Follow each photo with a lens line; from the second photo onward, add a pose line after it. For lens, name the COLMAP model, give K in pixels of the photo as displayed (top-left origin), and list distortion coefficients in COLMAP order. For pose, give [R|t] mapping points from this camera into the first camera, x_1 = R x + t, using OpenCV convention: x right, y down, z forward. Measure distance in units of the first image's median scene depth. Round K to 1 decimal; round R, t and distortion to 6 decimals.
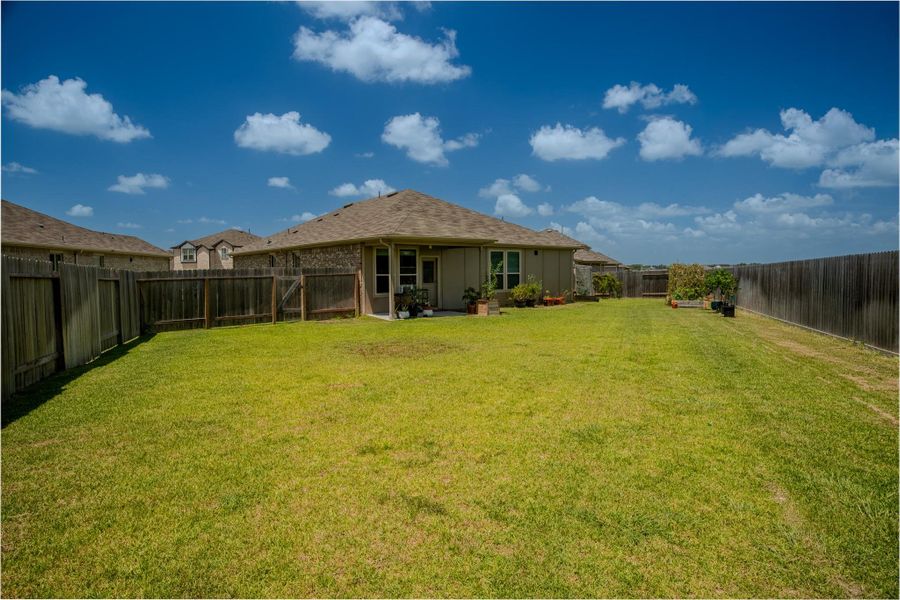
lens RADIAL K [[509.6, 0, 450.0], [0, 509.6, 300.0], [0, 0, 1]] dist [-0.033228, 0.021417]
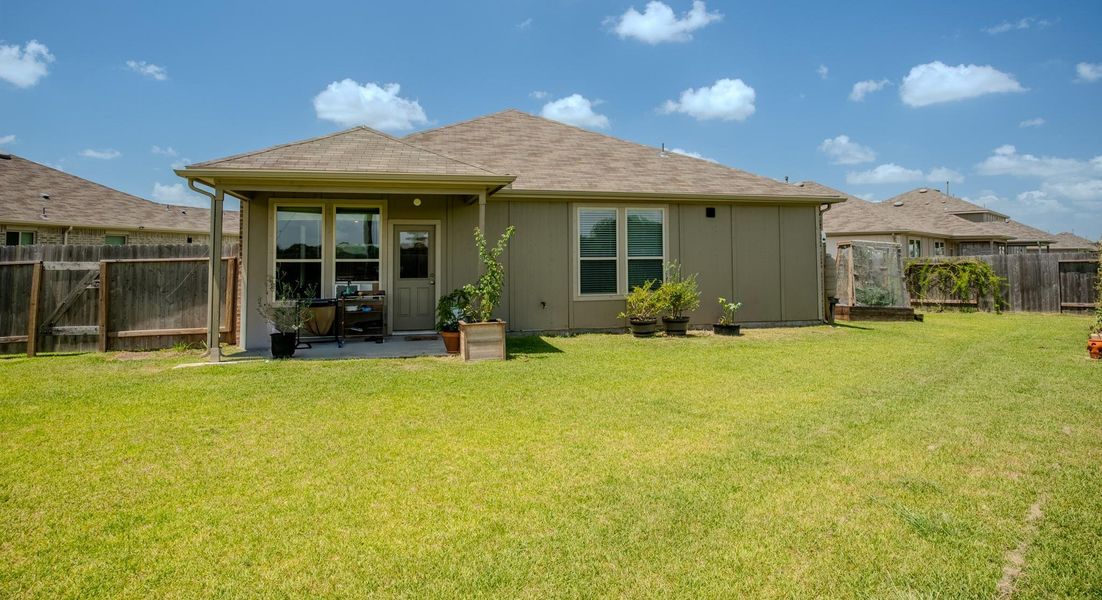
lens RADIAL K [[710.3, 0, 551.0], [0, 710.3, 300.0], [0, 0, 1]] dist [-0.000050, 0.000249]
pose [[0.933781, 0.026743, -0.356844, 0.282828], [-0.022708, 0.999622, 0.015492, -0.023765], [0.357123, -0.006363, 0.934036, 0.394223]]
